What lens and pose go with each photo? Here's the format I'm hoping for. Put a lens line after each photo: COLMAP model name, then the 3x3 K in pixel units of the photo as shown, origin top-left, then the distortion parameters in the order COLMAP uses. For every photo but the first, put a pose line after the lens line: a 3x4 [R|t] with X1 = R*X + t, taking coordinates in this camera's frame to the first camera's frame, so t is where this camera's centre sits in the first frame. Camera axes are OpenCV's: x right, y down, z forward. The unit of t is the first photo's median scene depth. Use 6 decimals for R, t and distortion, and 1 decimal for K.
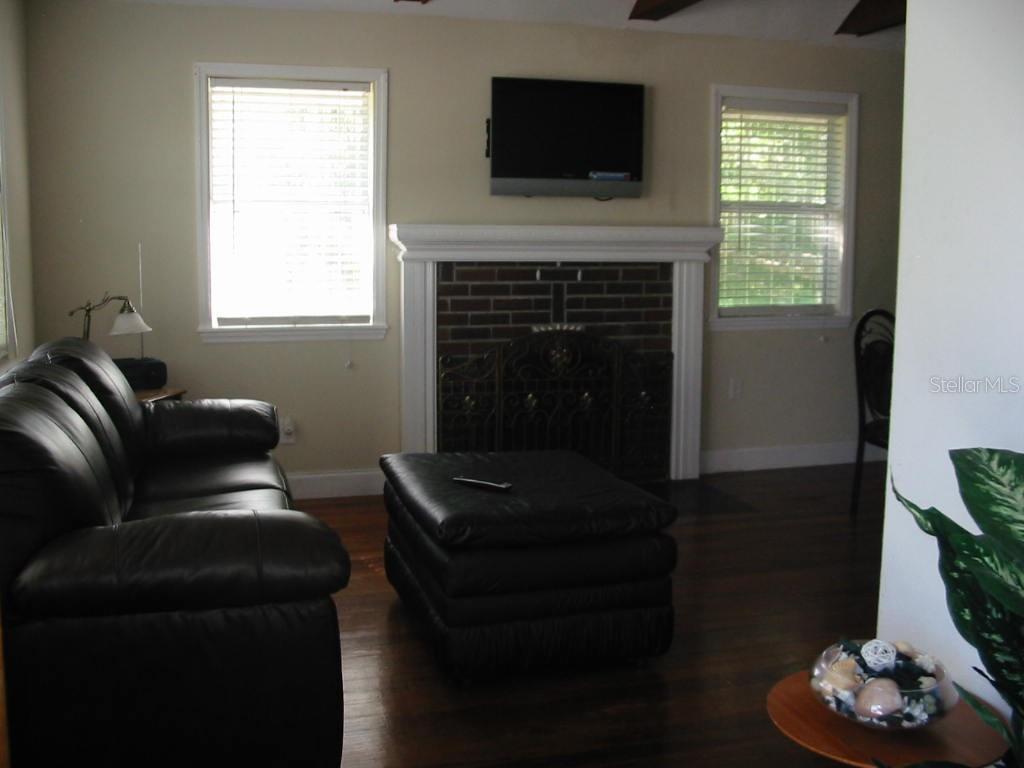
lens RADIAL K [[1066.2, 0, 512.0], [0, 1066.2, 384.0], [0, 0, 1]] dist [-0.130166, 0.010366]
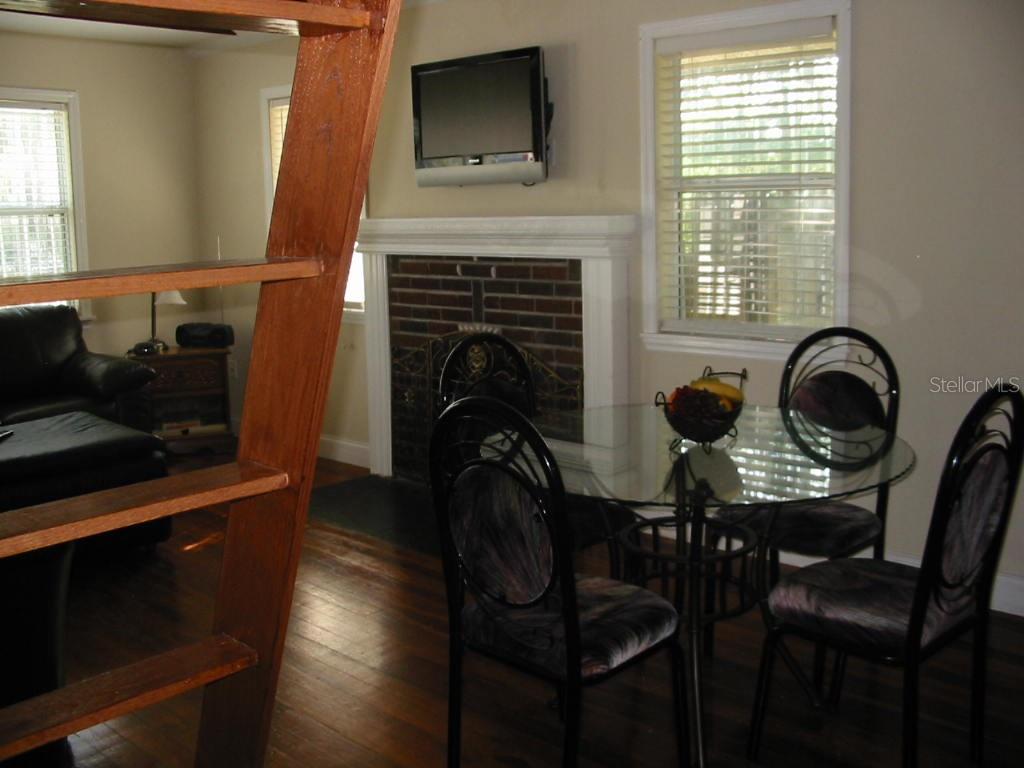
lens RADIAL K [[1066.2, 0, 512.0], [0, 1066.2, 384.0], [0, 0, 1]] dist [-0.130166, 0.010366]
pose [[0.494880, 0.121430, -0.860435, 0.853619], [-0.102080, 0.991456, 0.081210, -0.082559], [0.862945, 0.047644, 0.503047, 0.565584]]
